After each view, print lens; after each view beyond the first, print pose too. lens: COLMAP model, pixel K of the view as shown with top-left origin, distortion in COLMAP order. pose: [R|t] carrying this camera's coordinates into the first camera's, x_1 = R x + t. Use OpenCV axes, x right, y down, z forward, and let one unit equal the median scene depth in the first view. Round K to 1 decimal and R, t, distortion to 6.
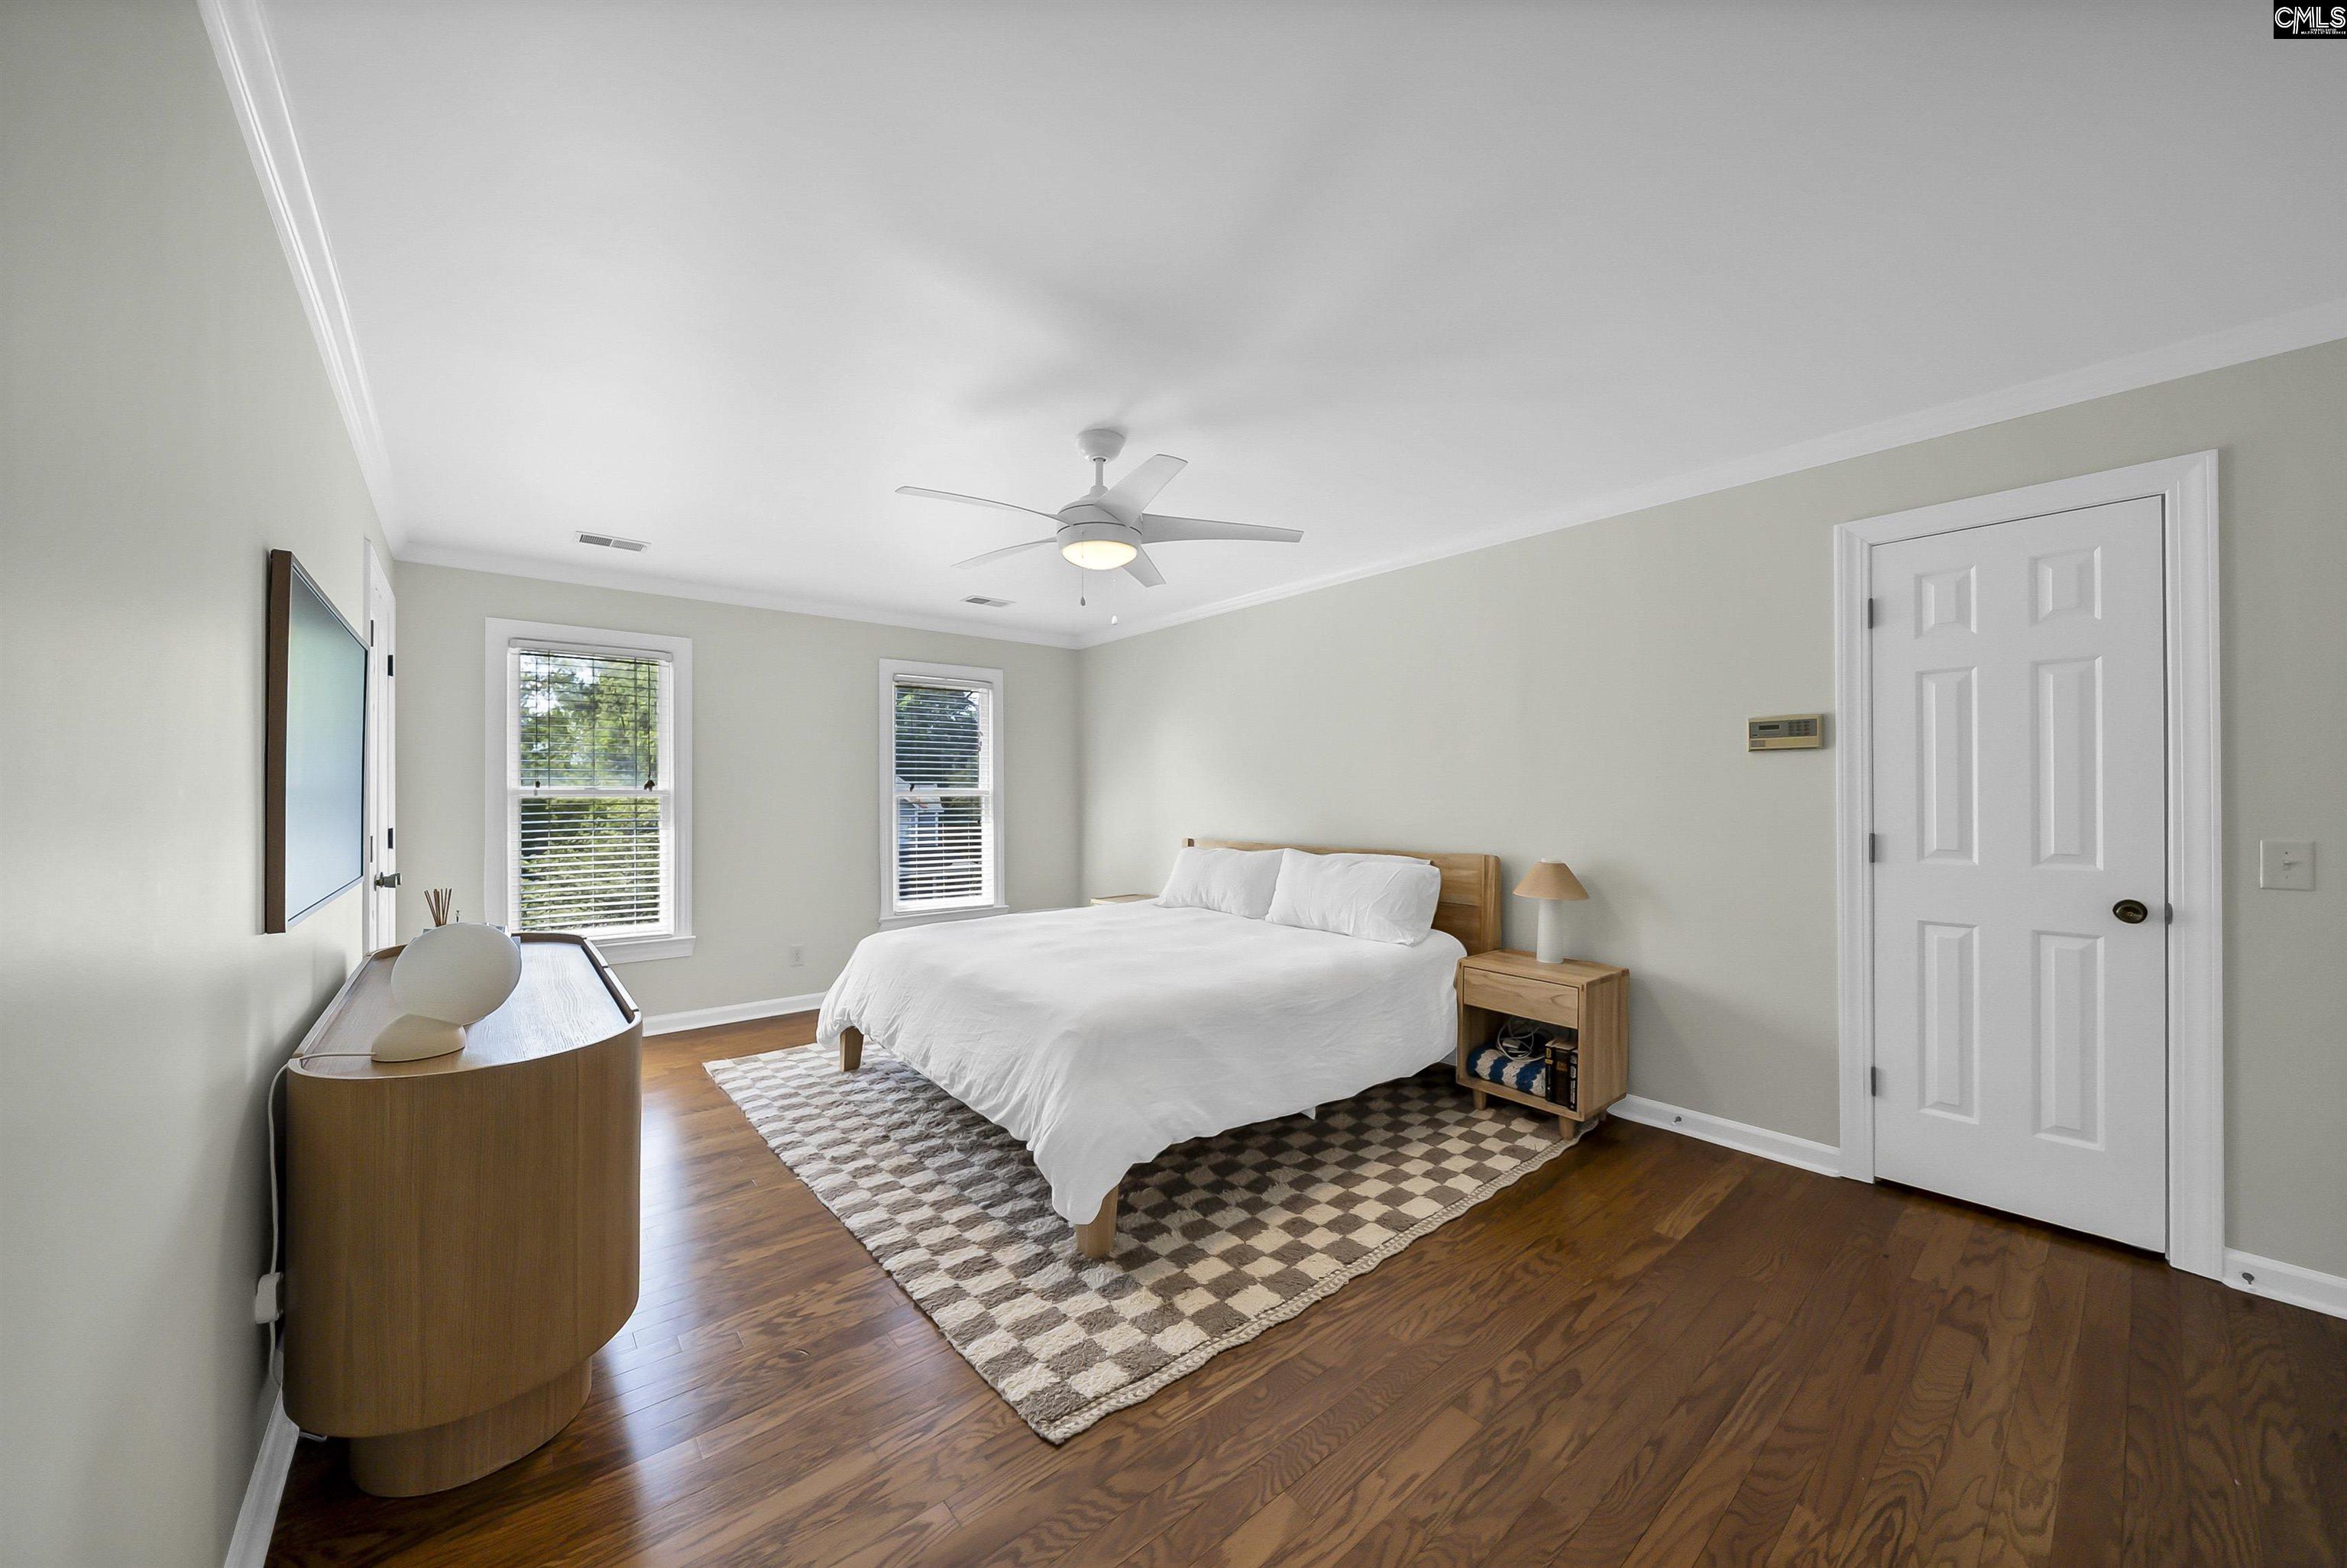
lens RADIAL K [[820.3, 0, 1143.2], [0, 820.3, 791.4], [0, 0, 1]] dist [0.001310, -0.000014]
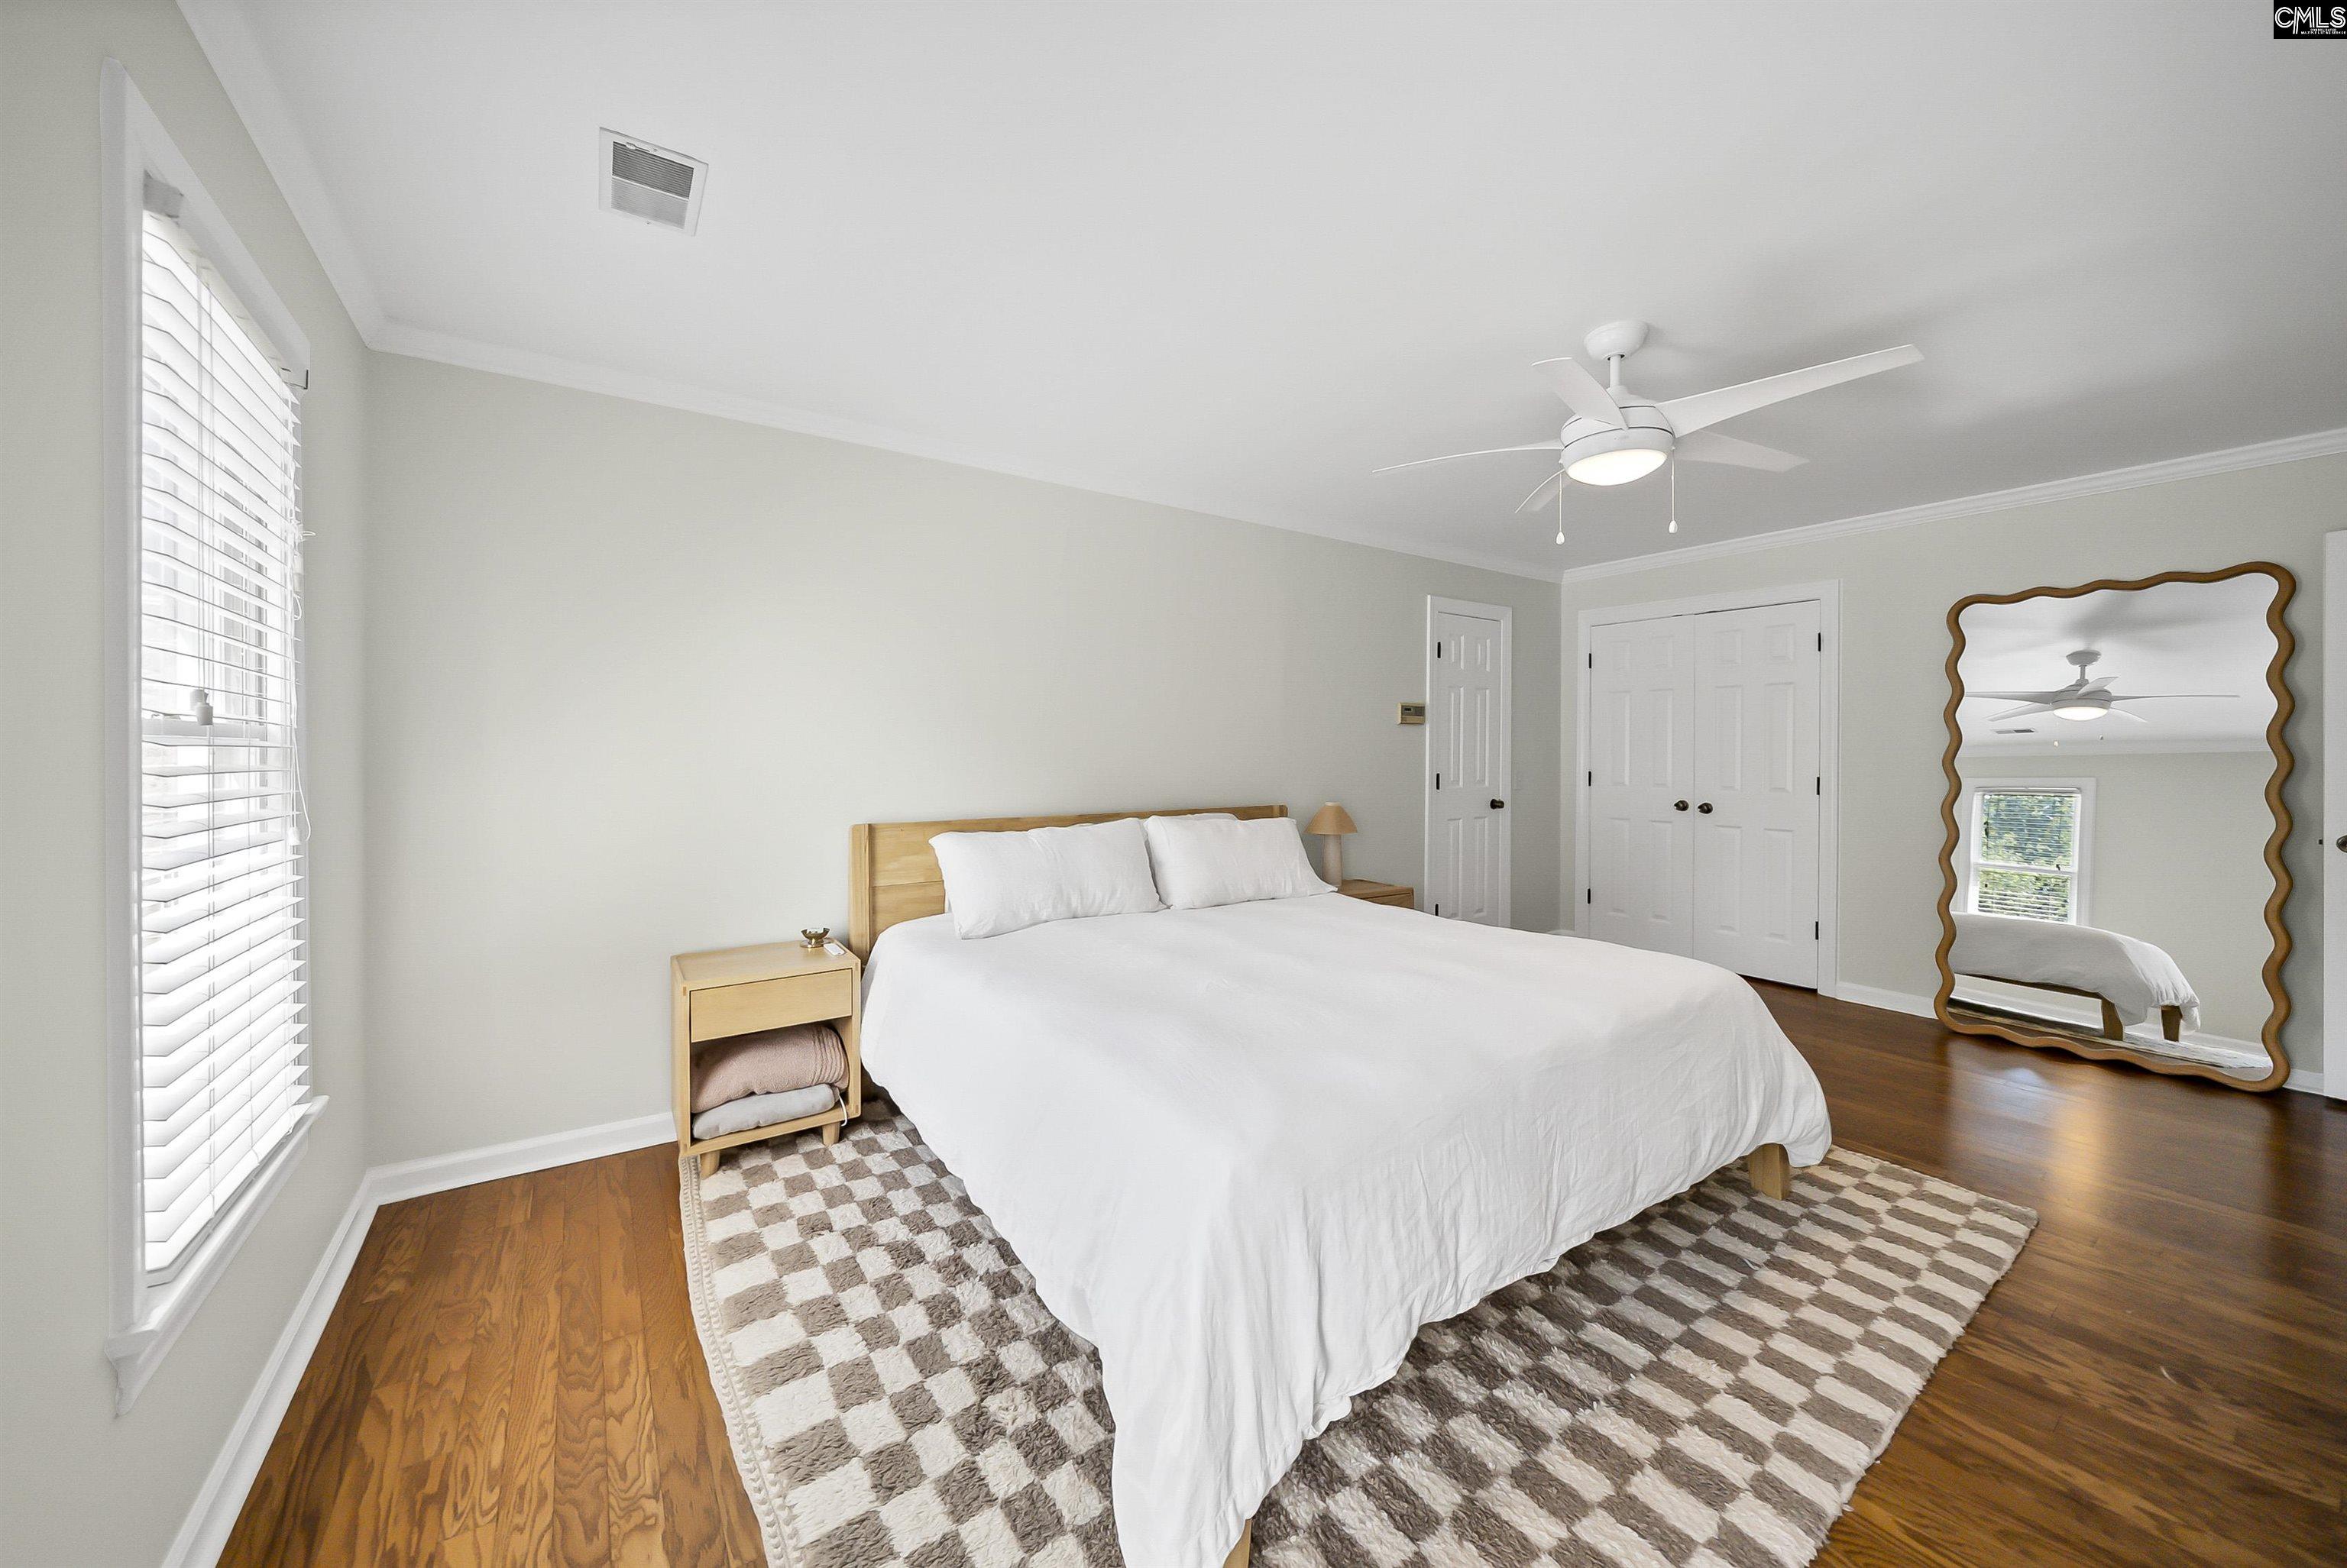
lens RADIAL K [[842.3, 0, 1149.4], [0, 842.3, 802.7], [0, 0, 1]] dist [-0.009092, -0.000091]
pose [[0.096214, -0.053793, 0.993906, -1.015865], [-0.006722, 0.998481, 0.054691, 0.018671], [-0.995338, -0.011943, 0.095707, 1.490058]]
